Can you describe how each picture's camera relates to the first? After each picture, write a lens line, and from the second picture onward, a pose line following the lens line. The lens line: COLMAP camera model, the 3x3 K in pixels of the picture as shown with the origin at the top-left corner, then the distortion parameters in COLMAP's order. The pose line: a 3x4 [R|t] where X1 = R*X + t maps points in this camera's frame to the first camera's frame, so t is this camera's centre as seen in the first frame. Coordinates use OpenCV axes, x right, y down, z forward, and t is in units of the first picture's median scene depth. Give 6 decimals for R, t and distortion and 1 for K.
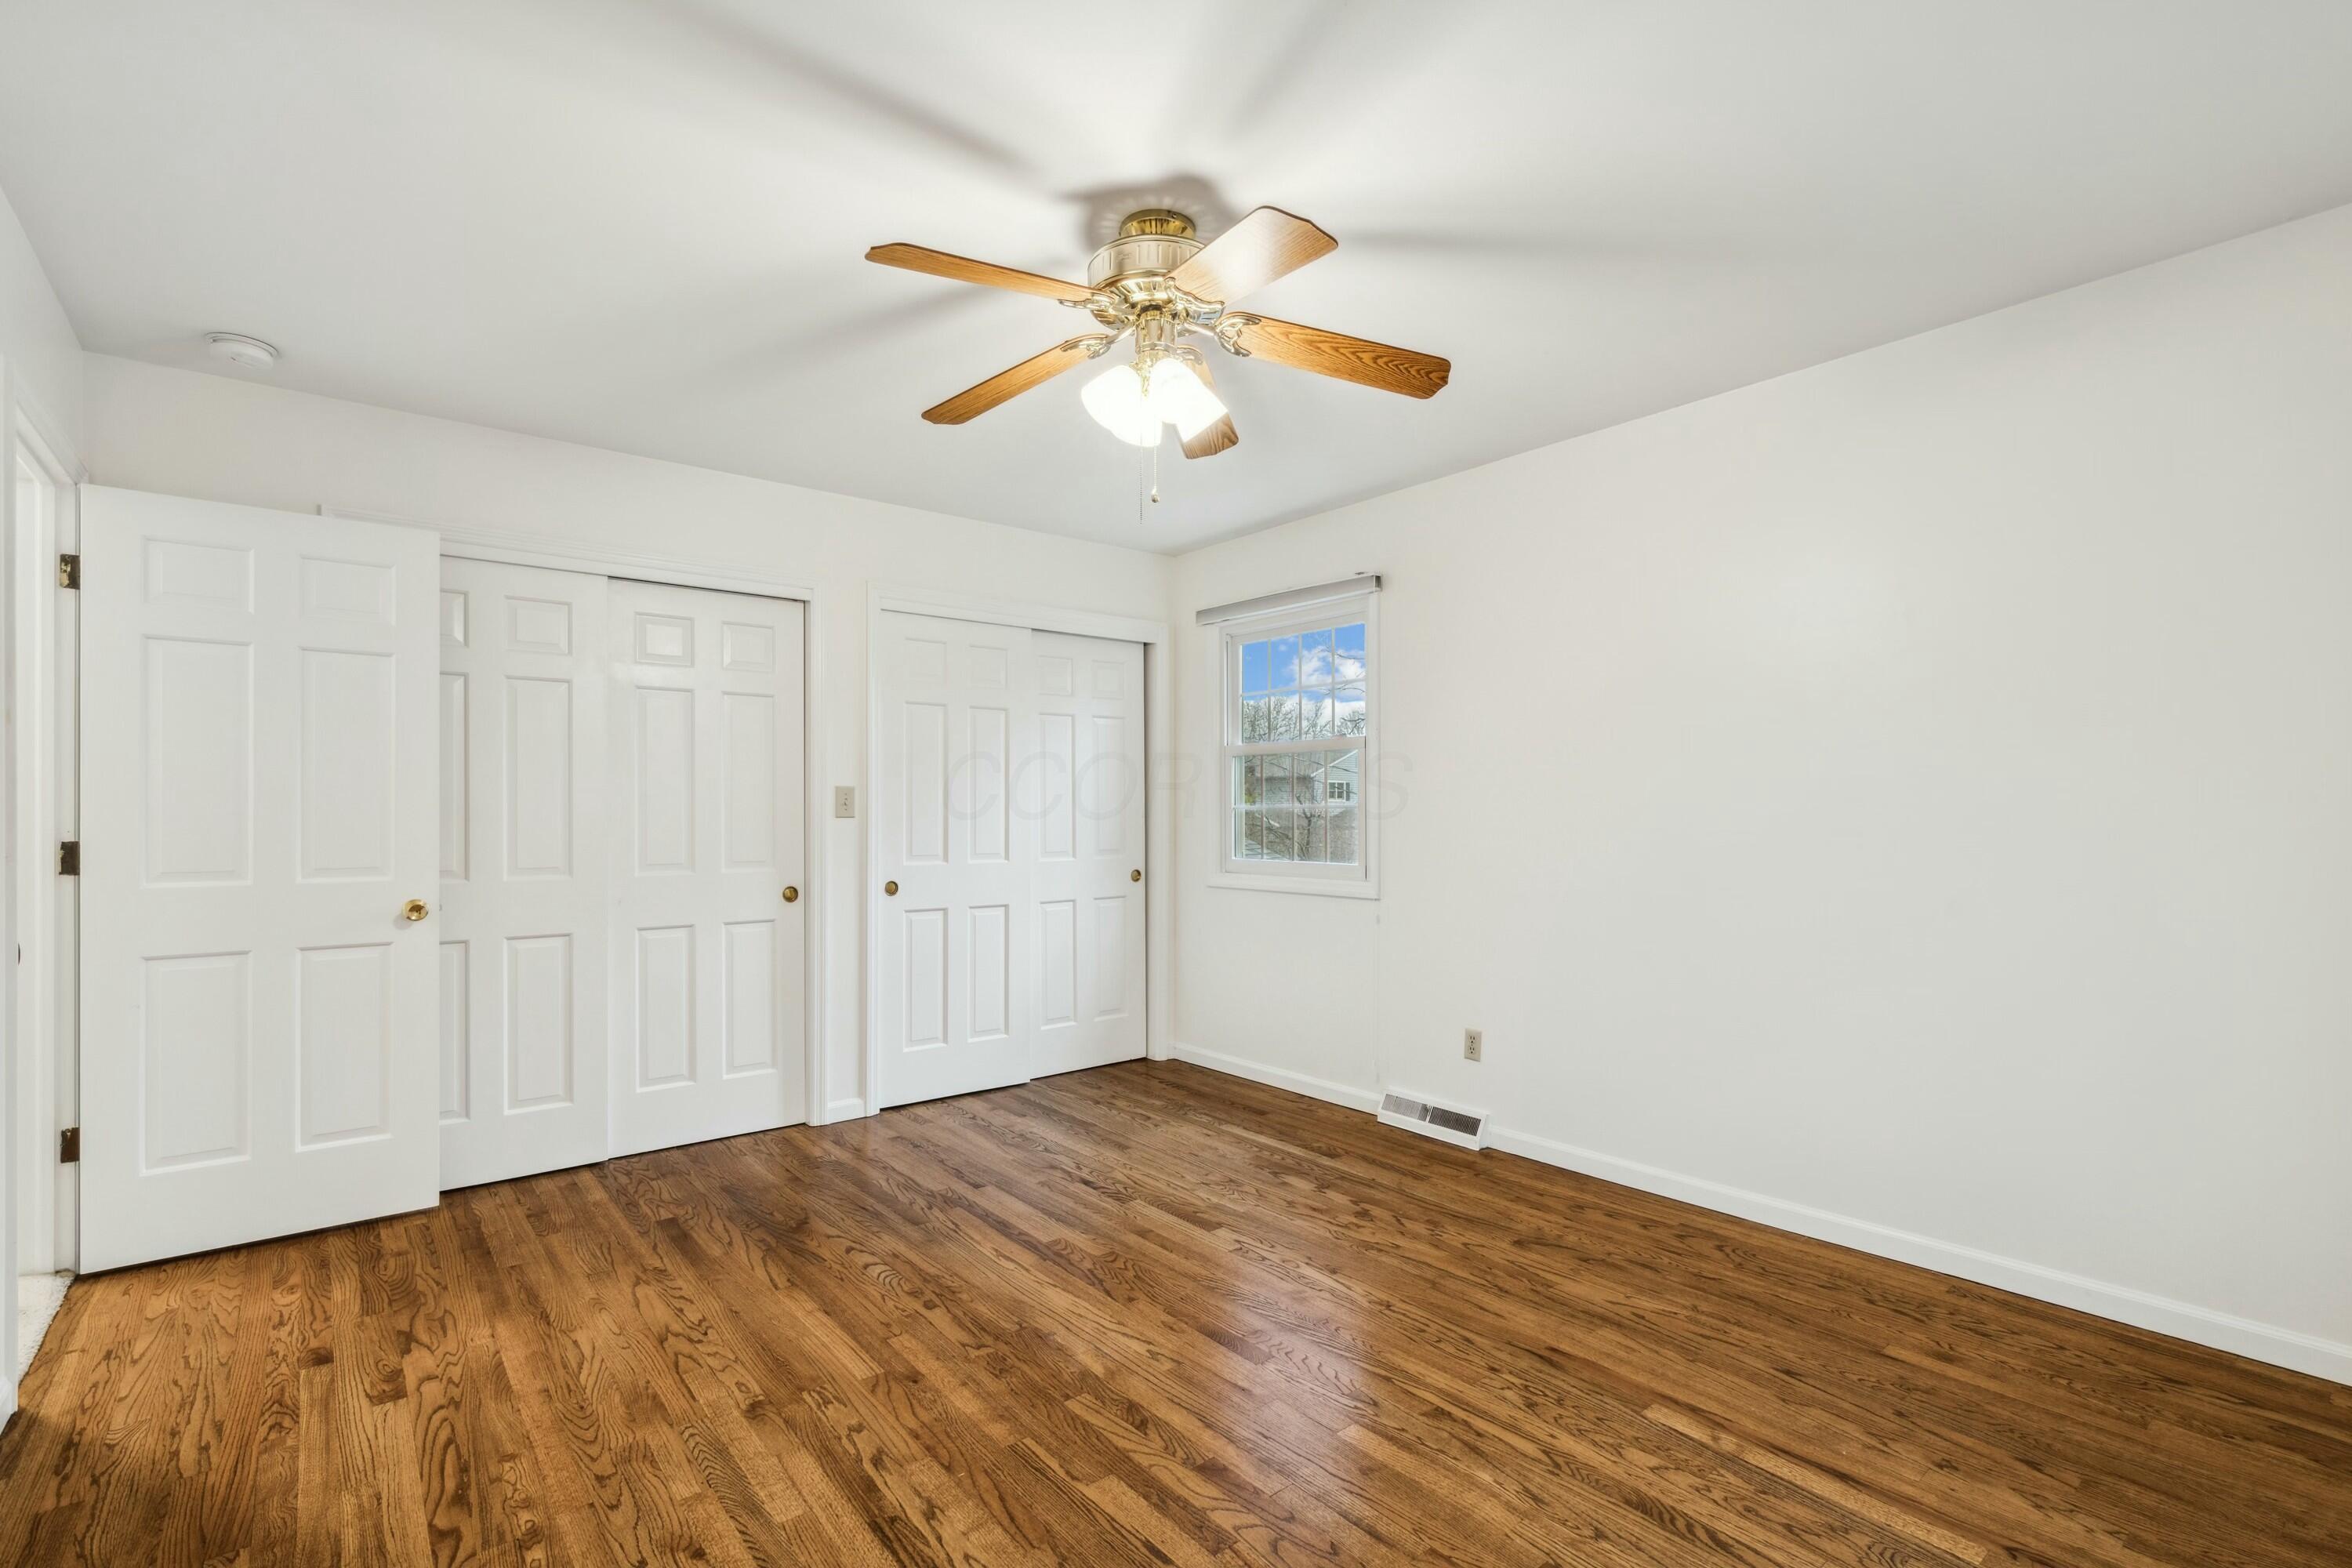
lens RADIAL K [[1066.8, 0, 1164.3], [0, 1066.8, 806.7], [0, 0, 1]] dist [-0.005415, -0.000244]
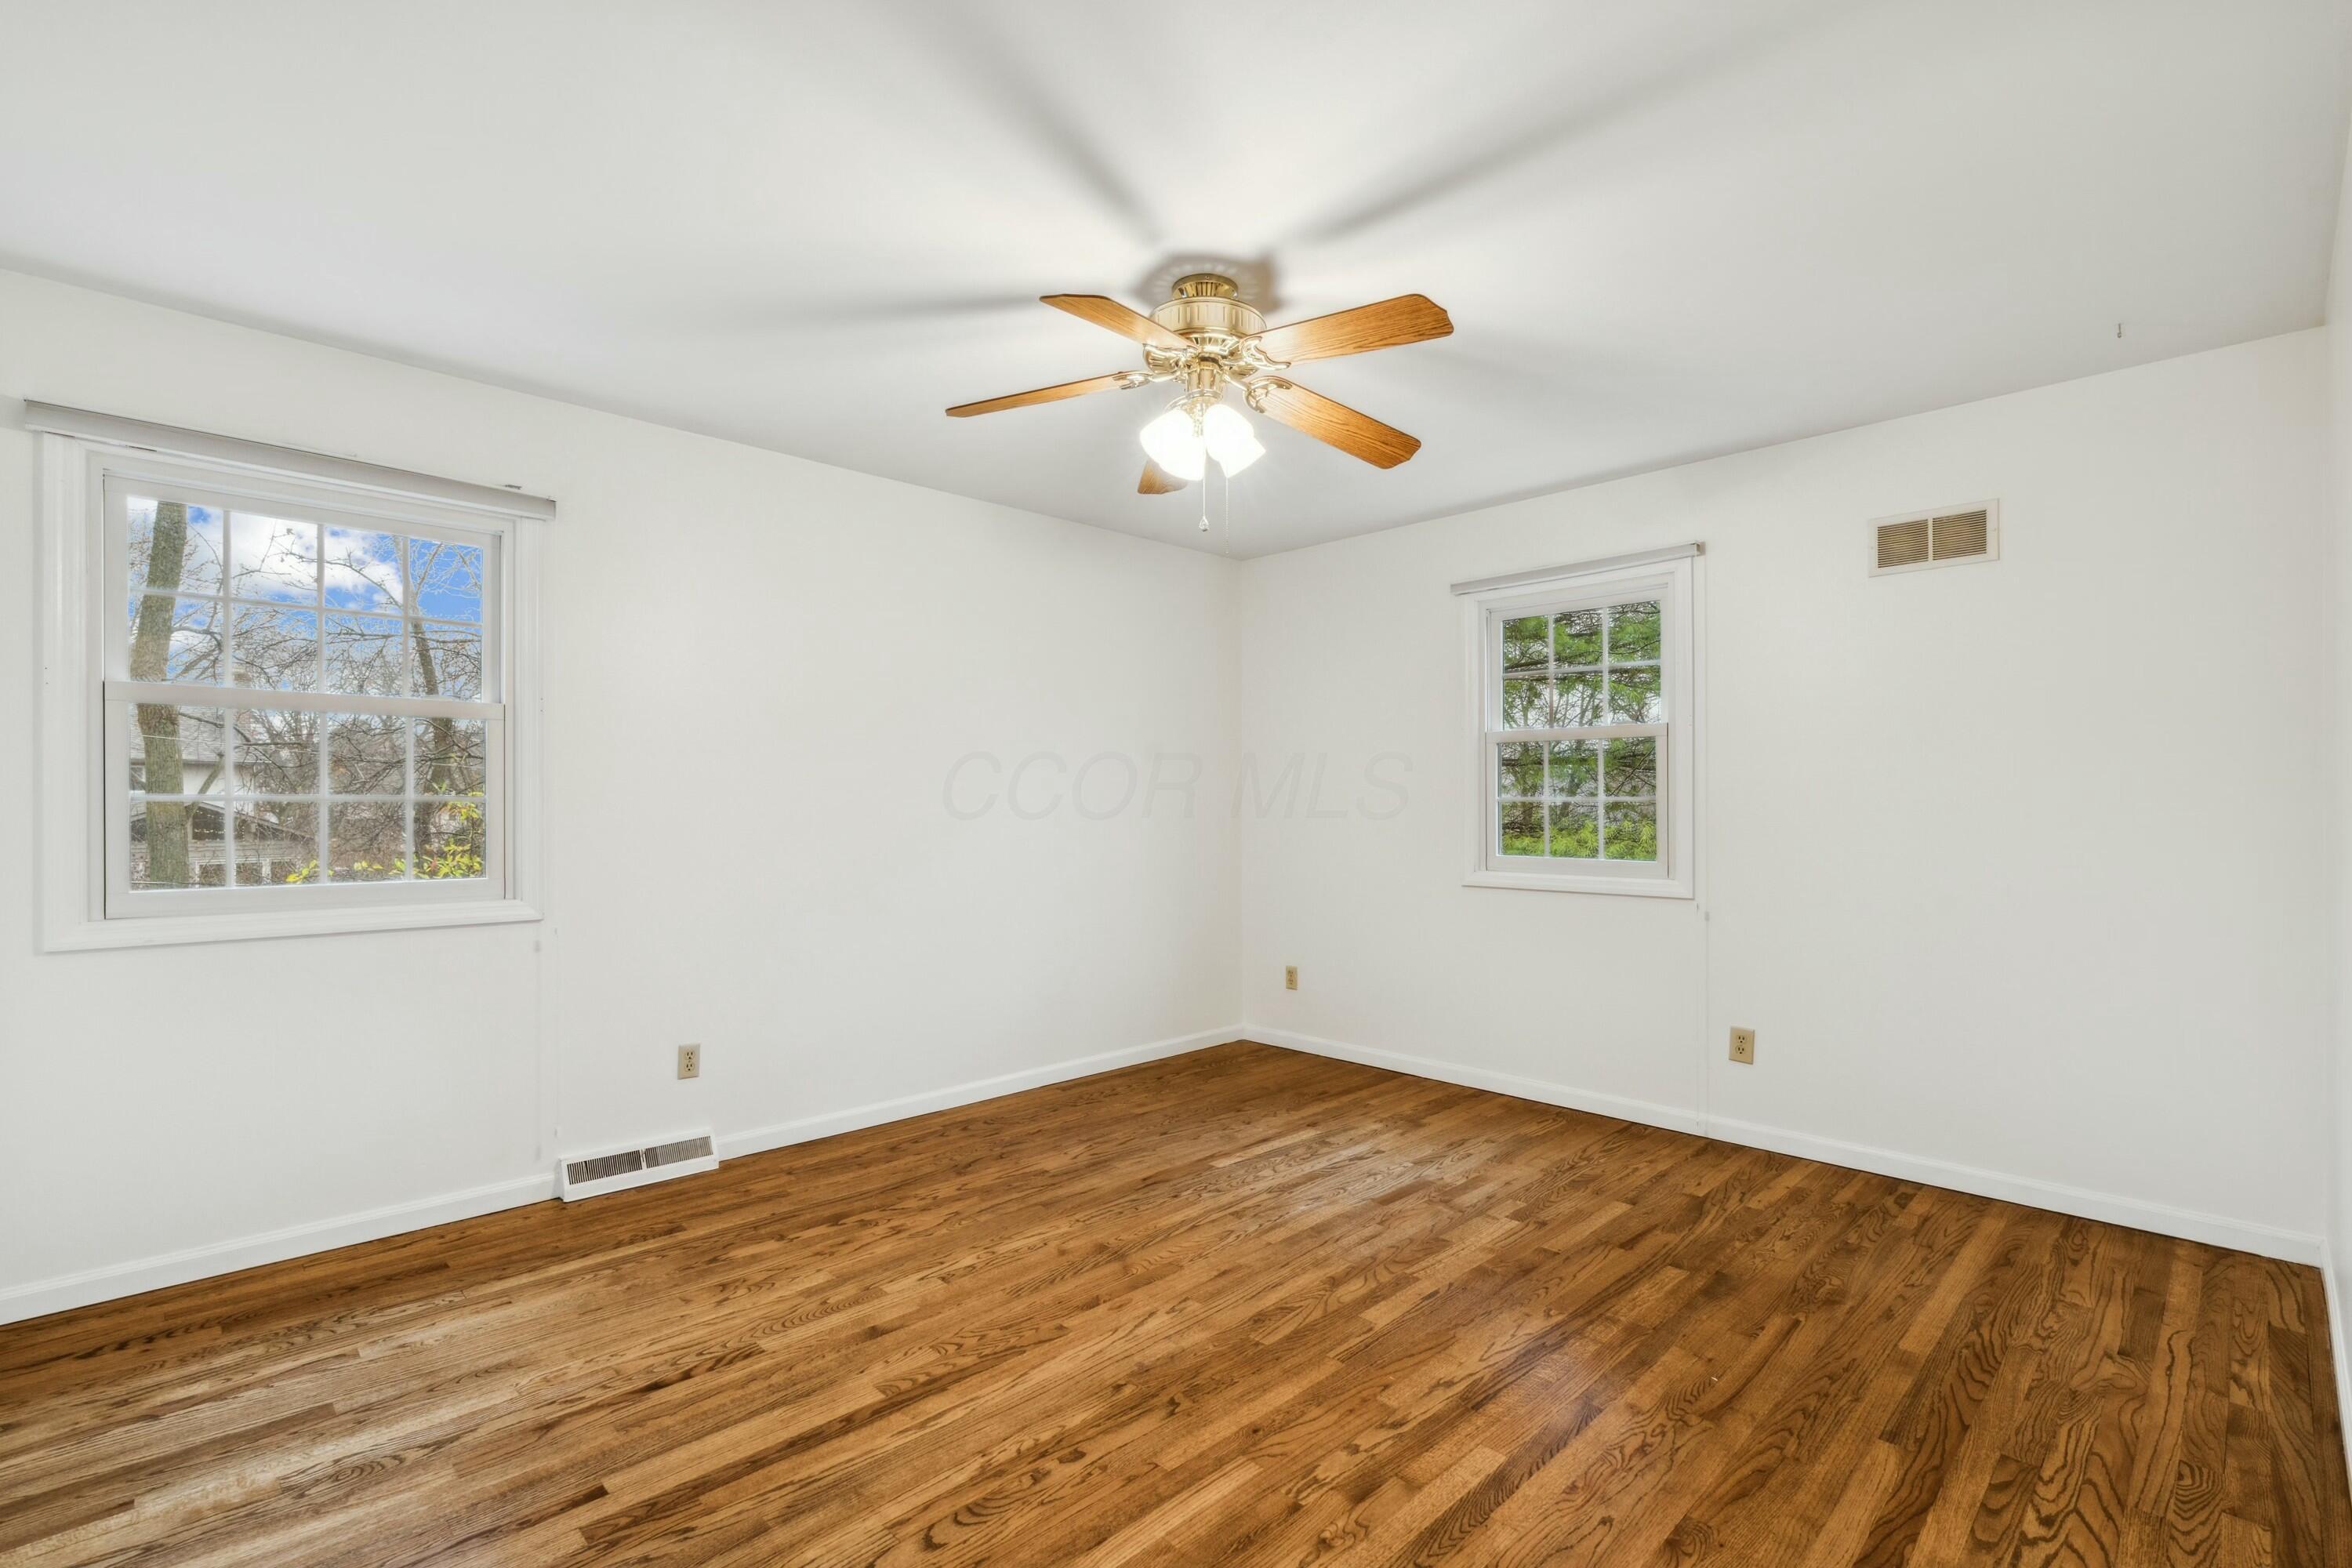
lens RADIAL K [[1066.8, 0, 1174.7], [0, 1066.8, 793.4], [0, 0, 1]] dist [-0.005415, -0.000244]
pose [[-0.097429, 0.012889, 0.995159, -0.844113], [-0.005371, 0.999895, -0.013476, 0.004380], [-0.995228, -0.006658, -0.097350, 0.857771]]
